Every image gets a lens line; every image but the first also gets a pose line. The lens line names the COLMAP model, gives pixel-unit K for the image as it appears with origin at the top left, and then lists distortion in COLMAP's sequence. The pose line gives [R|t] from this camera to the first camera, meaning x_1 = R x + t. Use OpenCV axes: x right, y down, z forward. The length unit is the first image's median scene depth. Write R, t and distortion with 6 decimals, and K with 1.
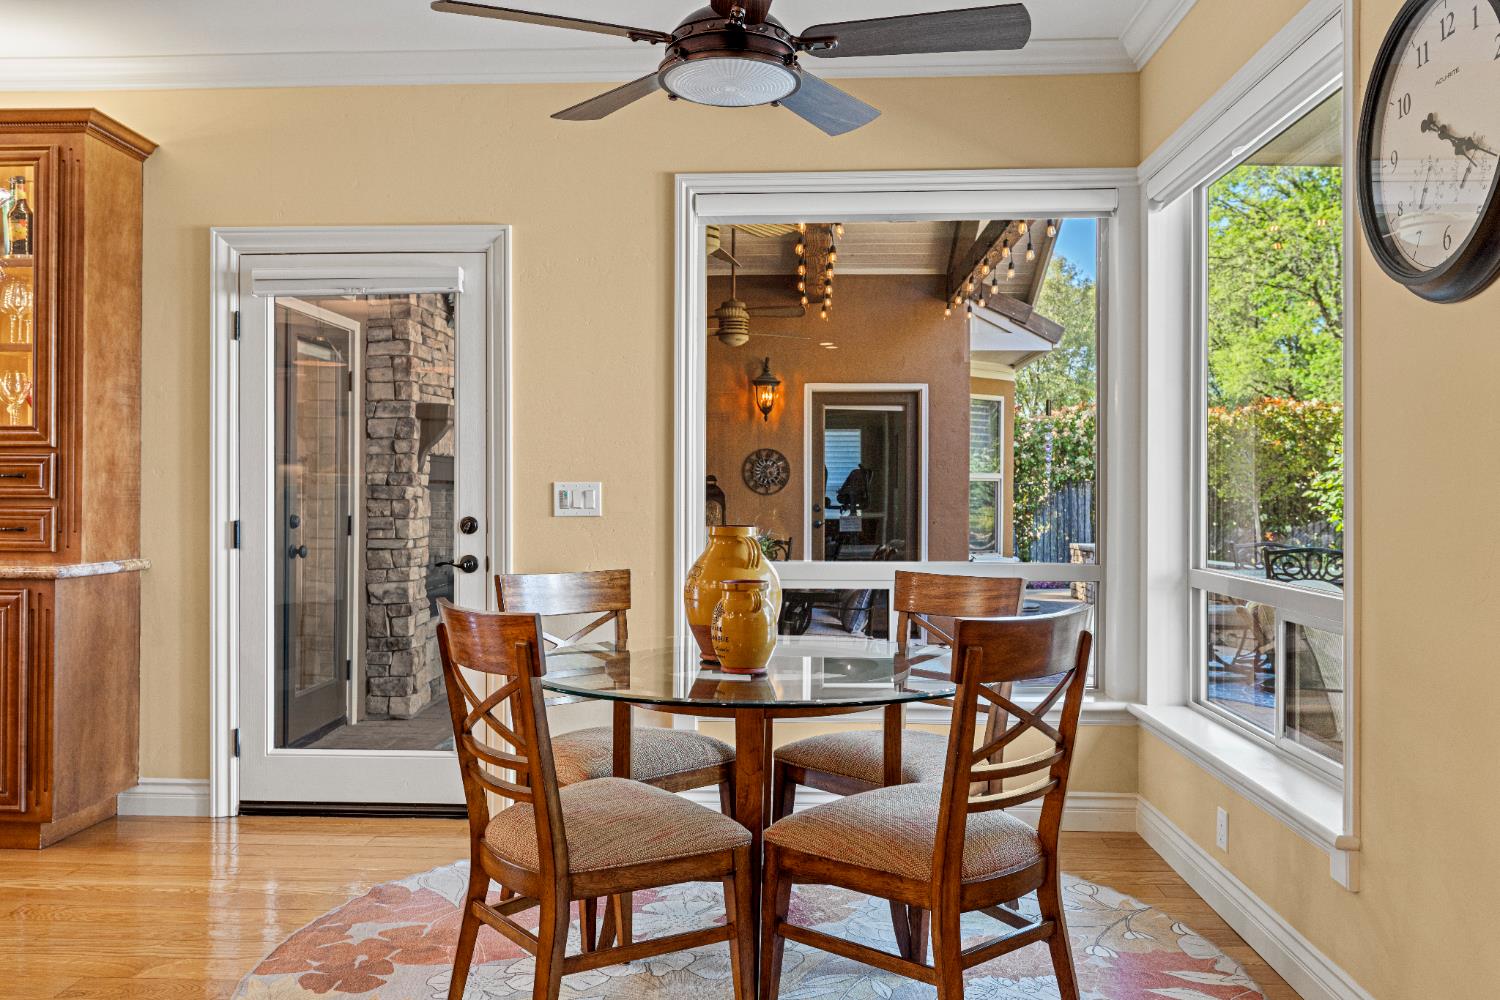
lens RADIAL K [[1205.1, 0, 741.8], [0, 1205.1, 493.3], [0, 0, 1]] dist [0.003428, -0.010555]
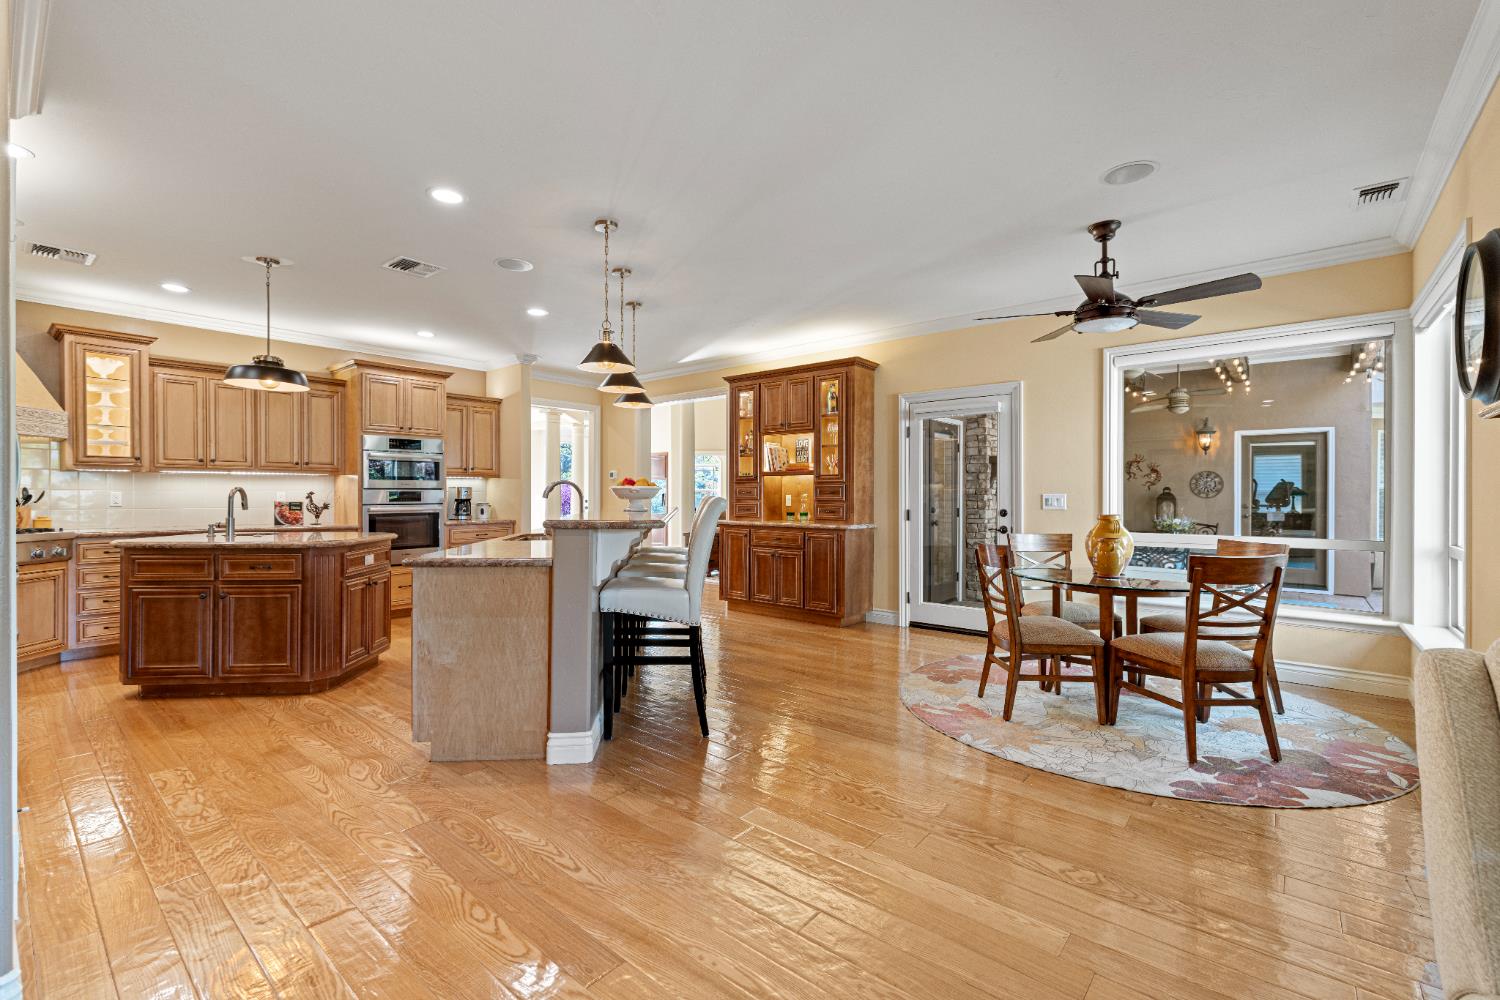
lens RADIAL K [[646.8, 0, 749.6], [0, 646.8, 495.0], [0, 0, 1]] dist [-0.003388, 0.001862]
pose [[0.797581, -0.000930, -0.603211, 0.133156], [0.000901, 1.000000, -0.000351, -0.007644], [0.603212, -0.000263, 0.797581, -0.282108]]
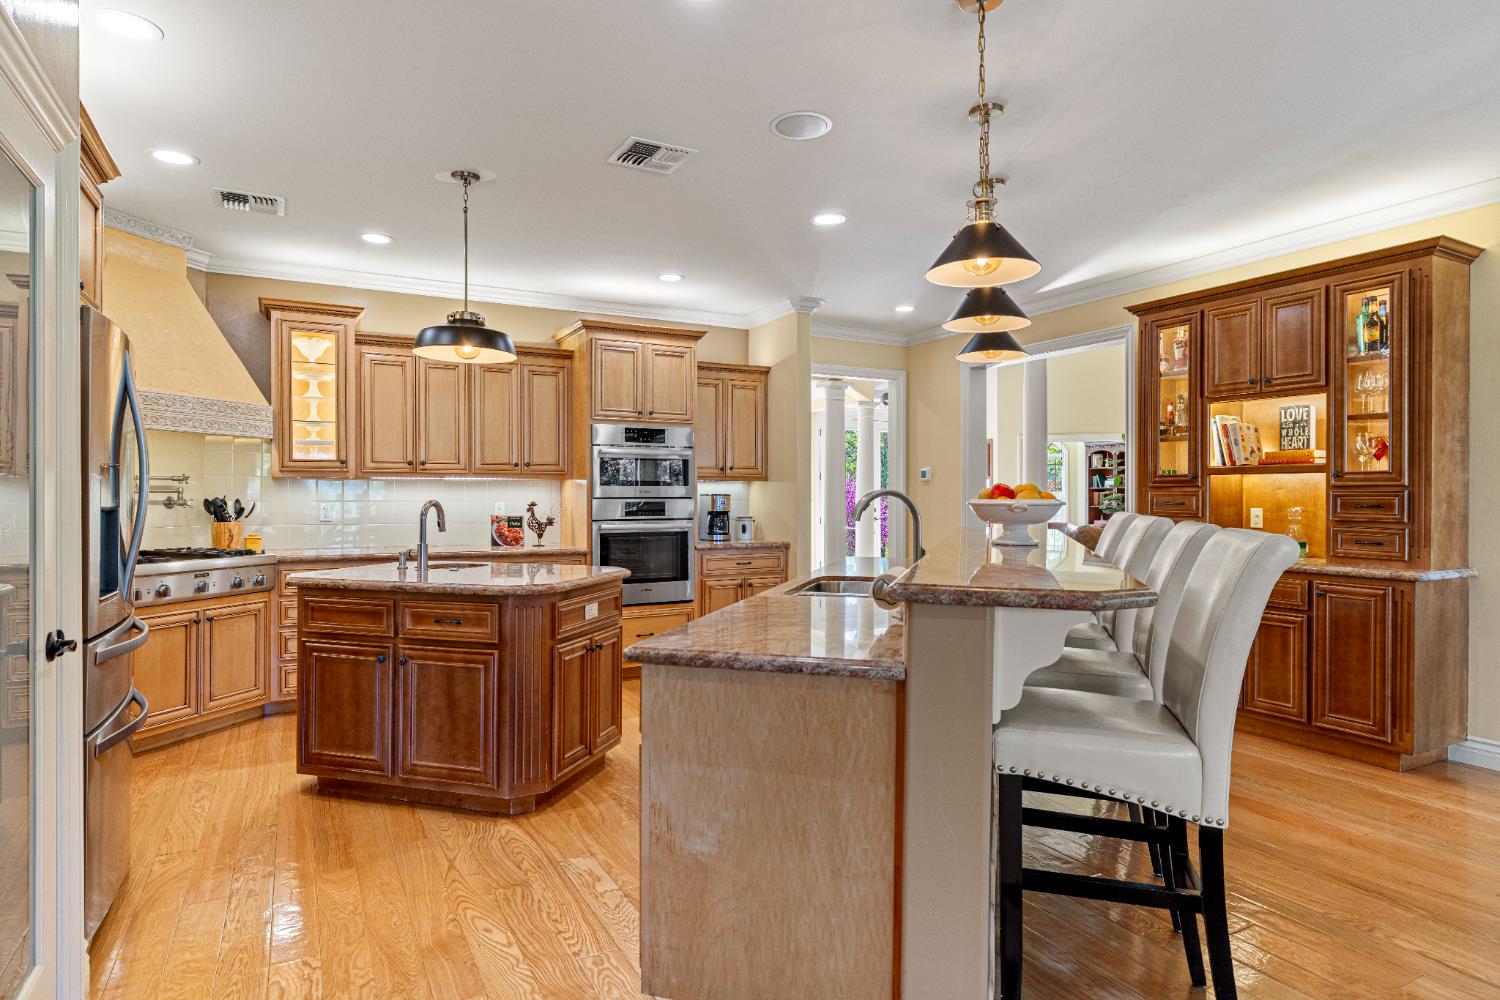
lens RADIAL K [[842.6, 0, 745.0], [0, 842.6, 499.4], [0, 0, 1]] dist [-0.000733, 0.000828]
pose [[0.516048, 0.001147, -0.856559, -0.122002], [0.000725, 0.999998, 0.001776, -0.023126], [0.856559, -0.001537, 0.516046, -0.149467]]
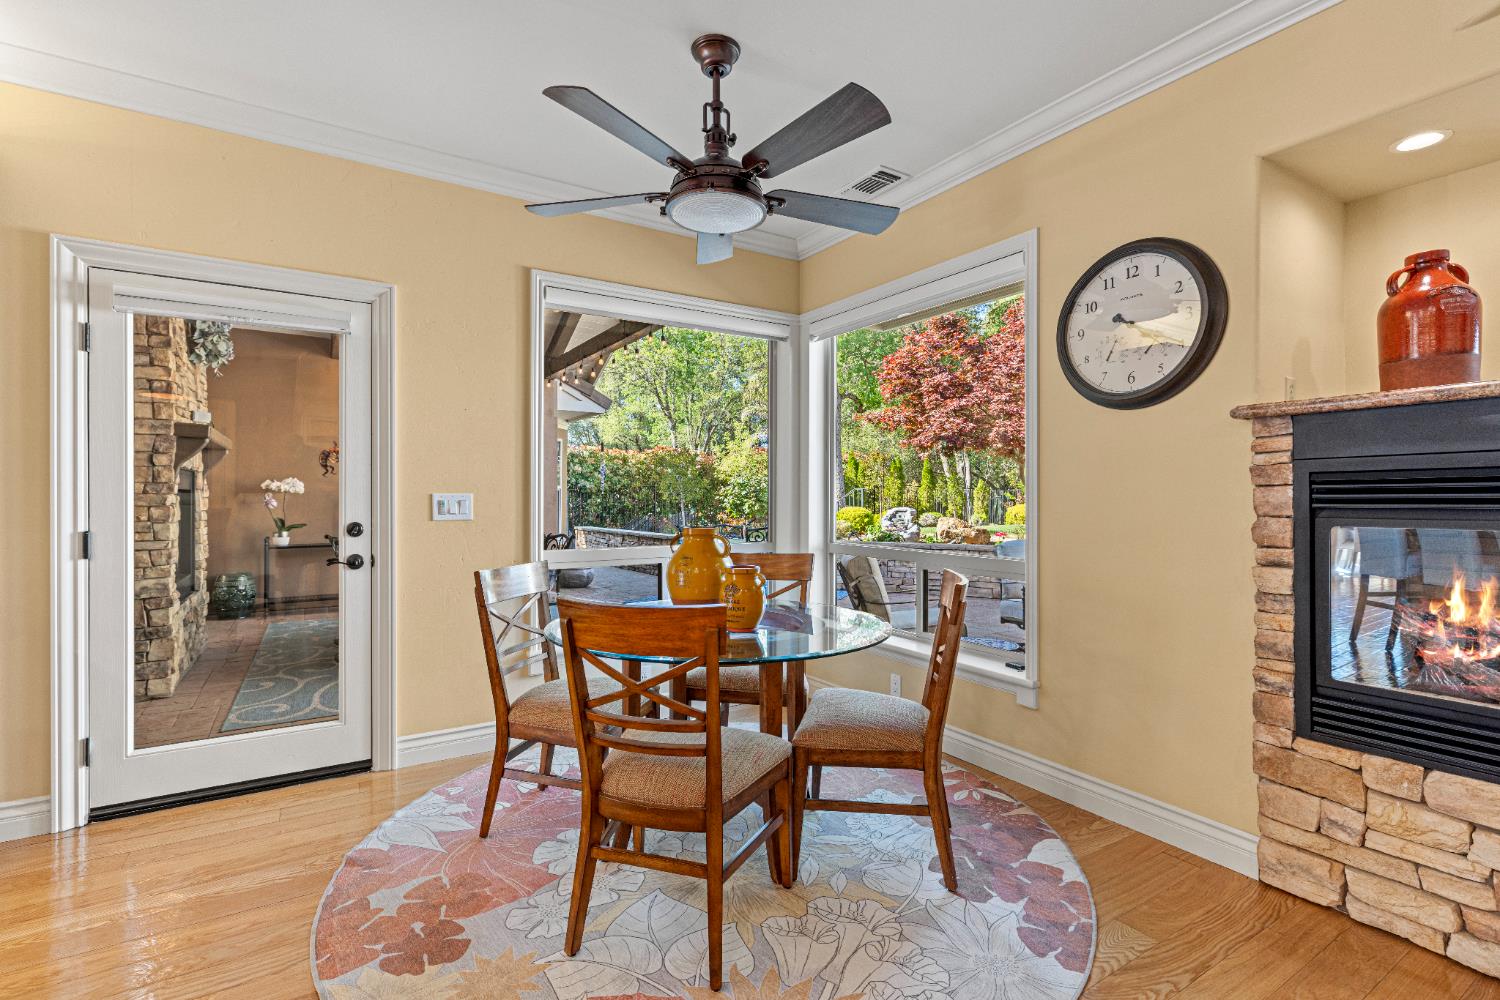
lens RADIAL K [[690.7, 0, 753.0], [0, 690.7, 497.0], [0, 0, 1]] dist [0.000481, 0.000370]
pose [[0.818984, -0.000791, 0.573816, -0.298152], [-0.000193, 0.999999, 0.001653, -0.006956], [-0.573816, -0.001465, 0.818983, 0.211520]]
